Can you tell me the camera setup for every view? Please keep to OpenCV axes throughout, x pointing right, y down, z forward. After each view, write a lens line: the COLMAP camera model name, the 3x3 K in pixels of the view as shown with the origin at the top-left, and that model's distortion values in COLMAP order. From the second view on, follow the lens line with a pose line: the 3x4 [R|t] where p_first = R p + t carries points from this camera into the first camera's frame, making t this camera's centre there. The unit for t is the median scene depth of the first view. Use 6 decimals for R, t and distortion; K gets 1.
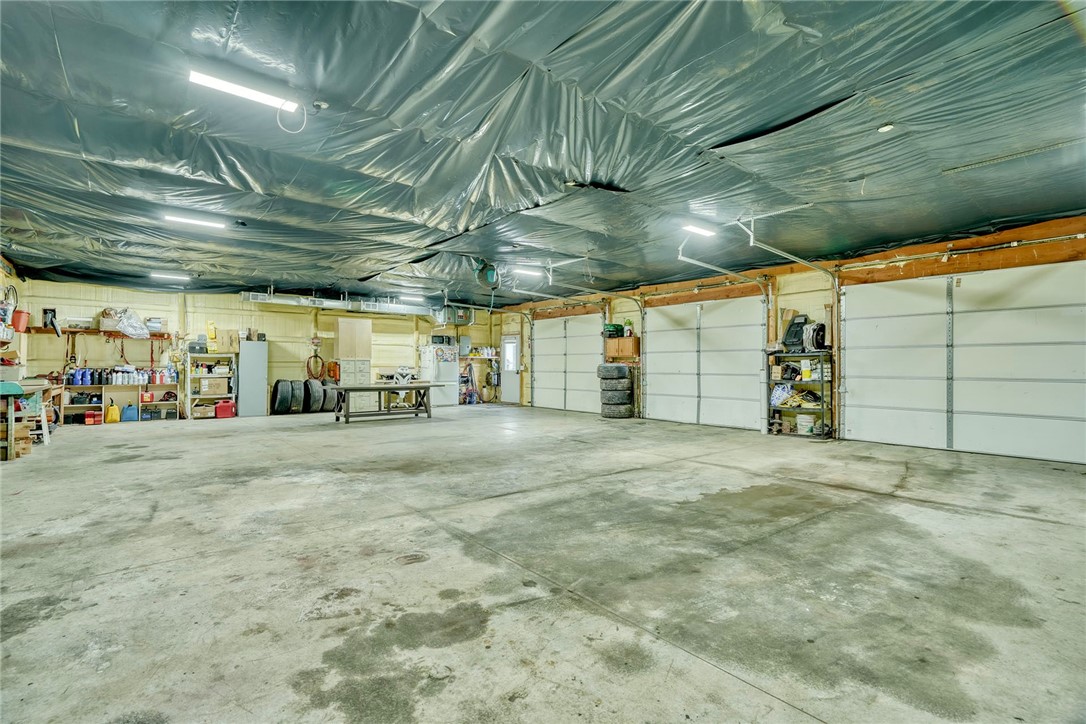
lens RADIAL K [[499.3, 0, 540.8], [0, 499.3, 362.8], [0, 0, 1]] dist [-0.000253, -0.000202]
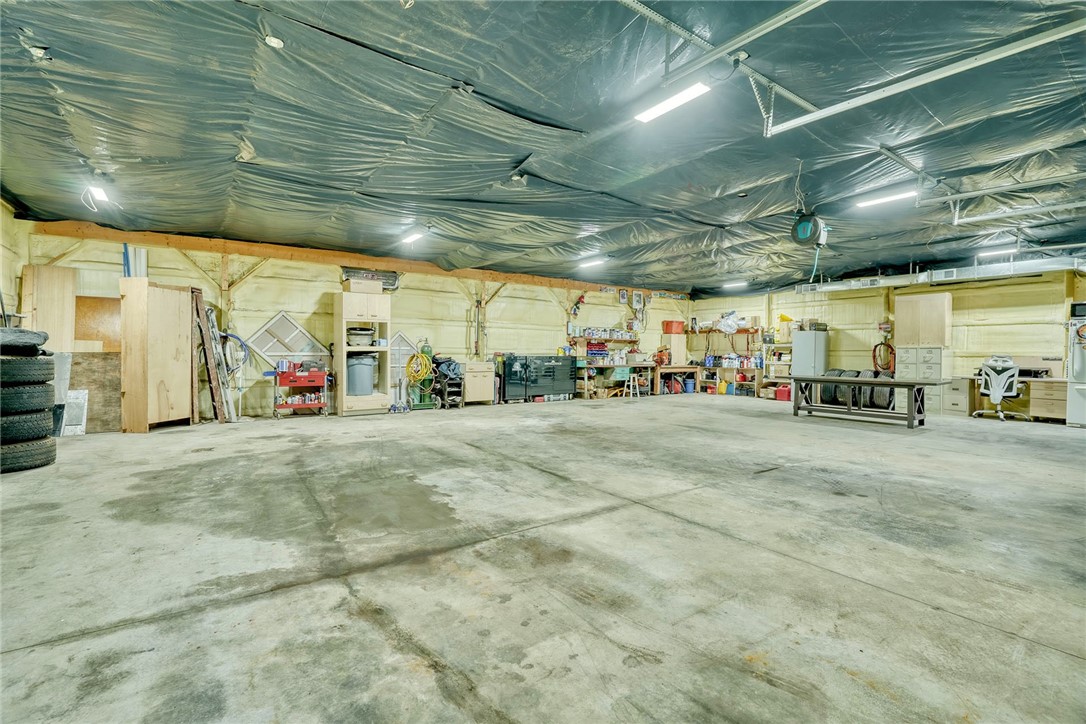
lens RADIAL K [[499.3, 0, 541.6], [0, 499.3, 358.2], [0, 0, 1]] dist [-0.000253, -0.000202]
pose [[-0.090451, 0.007985, -0.995869, 1.316570], [0.000222, 0.999968, 0.007998, 0.013925], [0.995901, 0.000502, -0.090450, 1.358881]]
